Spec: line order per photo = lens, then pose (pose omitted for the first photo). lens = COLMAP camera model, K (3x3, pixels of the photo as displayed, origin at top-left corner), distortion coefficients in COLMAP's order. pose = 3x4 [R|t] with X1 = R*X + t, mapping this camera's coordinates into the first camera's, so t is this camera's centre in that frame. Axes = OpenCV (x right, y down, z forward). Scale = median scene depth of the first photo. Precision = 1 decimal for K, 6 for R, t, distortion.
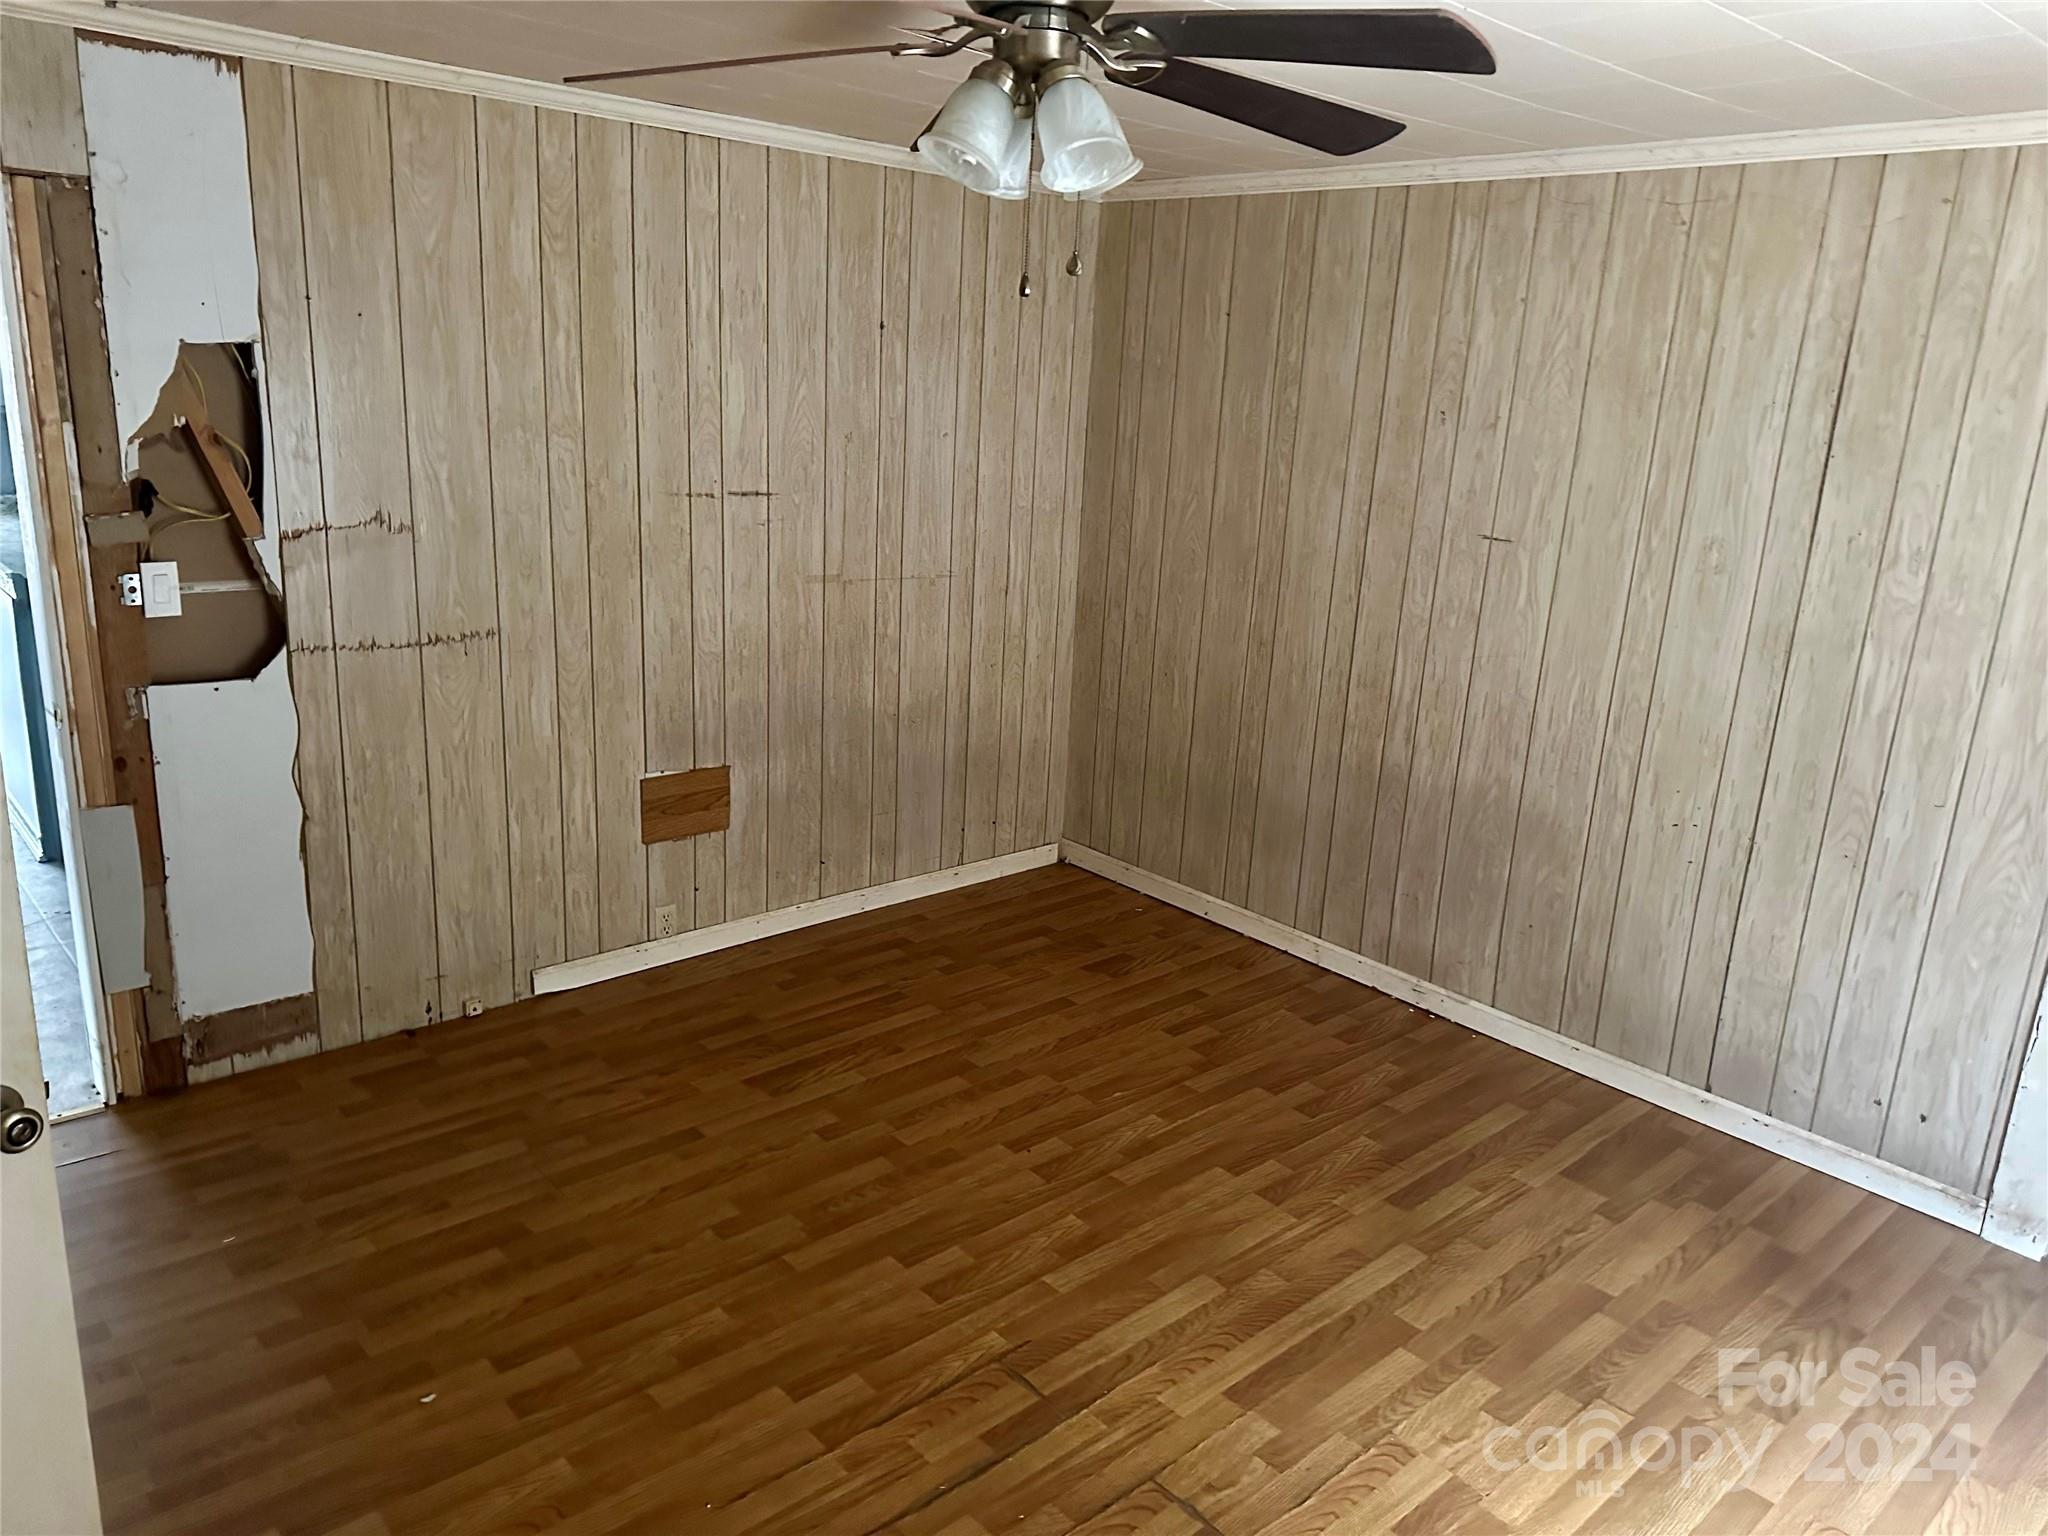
lens RADIAL K [[1430.6, 0, 1024.3], [0, 1430.6, 777.4], [0, 0, 1]] dist [0.094344, -0.112130]
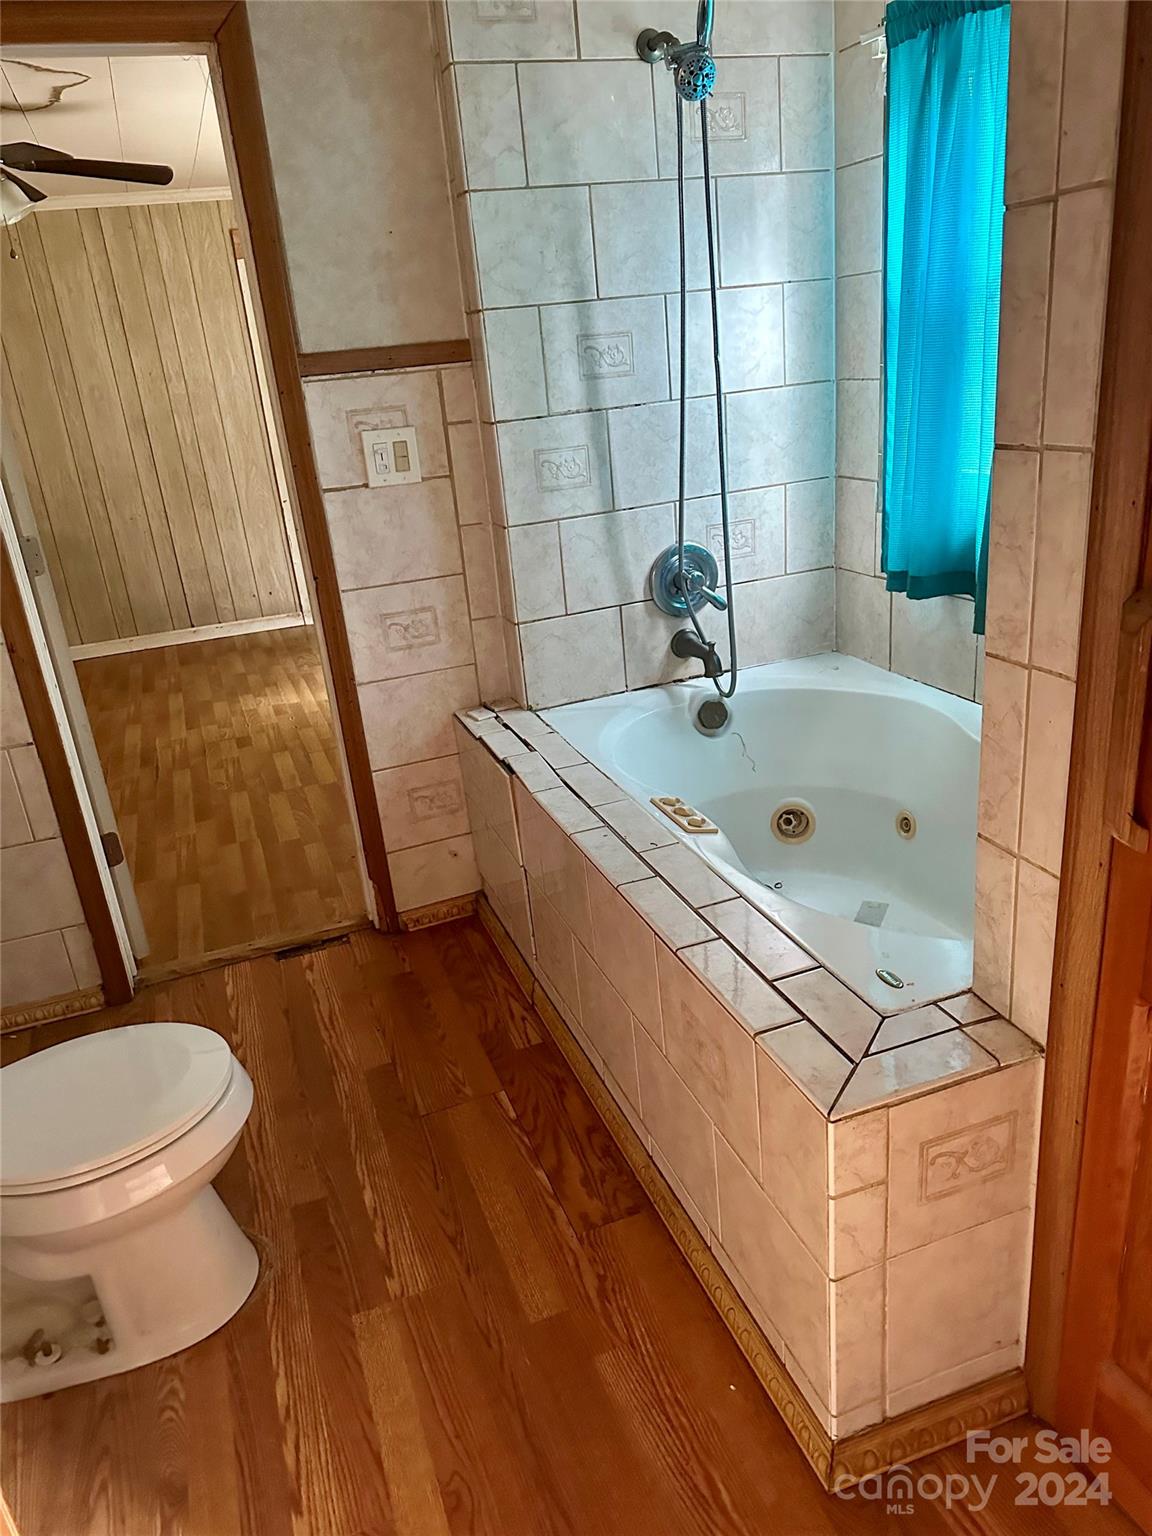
lens RADIAL K [[1073.0, 0, 572.3], [0, 1073.0, 743.7], [0, 0, 1]] dist [0.094344, -0.112130]
pose [[0.370383, -0.398198, 0.839199, -0.875321], [0.354651, 0.895633, 0.268449, 0.139888], [-0.858510, 0.198194, 0.472948, -0.311637]]
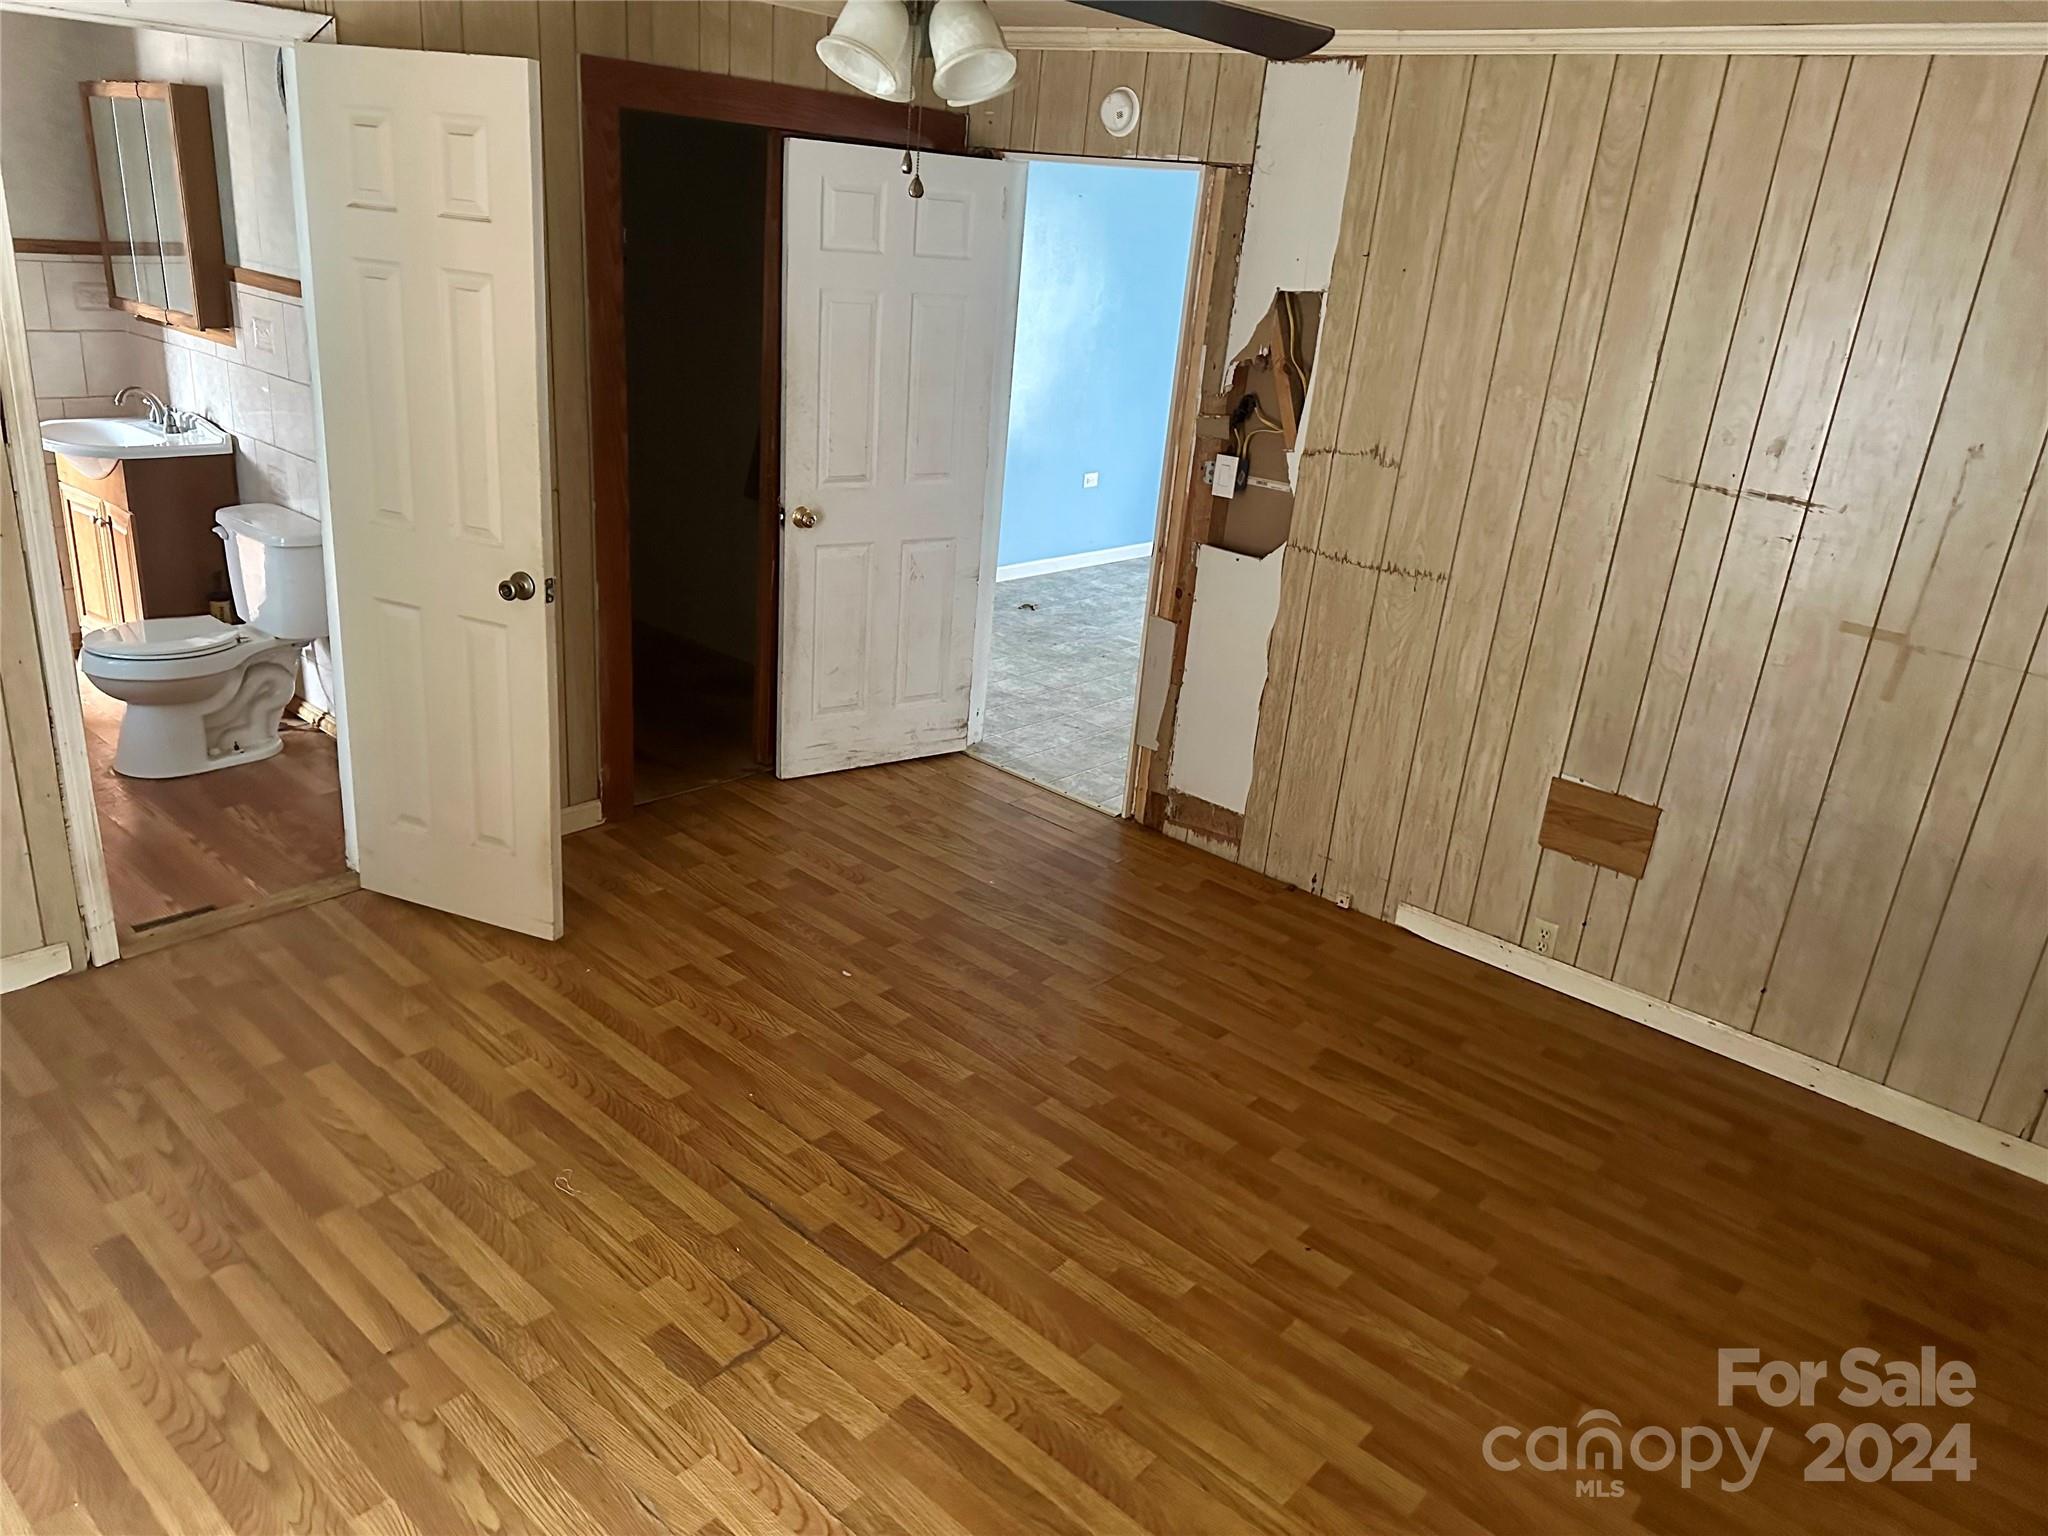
lens RADIAL K [[1430.6, 0, 1026.5], [0, 1430.6, 770.0], [0, 0, 1]] dist [0.094344, -0.112130]
pose [[0.114721, 0.312231, -0.943054, 0.669318], [-0.343153, 0.903340, 0.257338, -0.147293], [0.932247, 0.294090, 0.210775, 0.568841]]
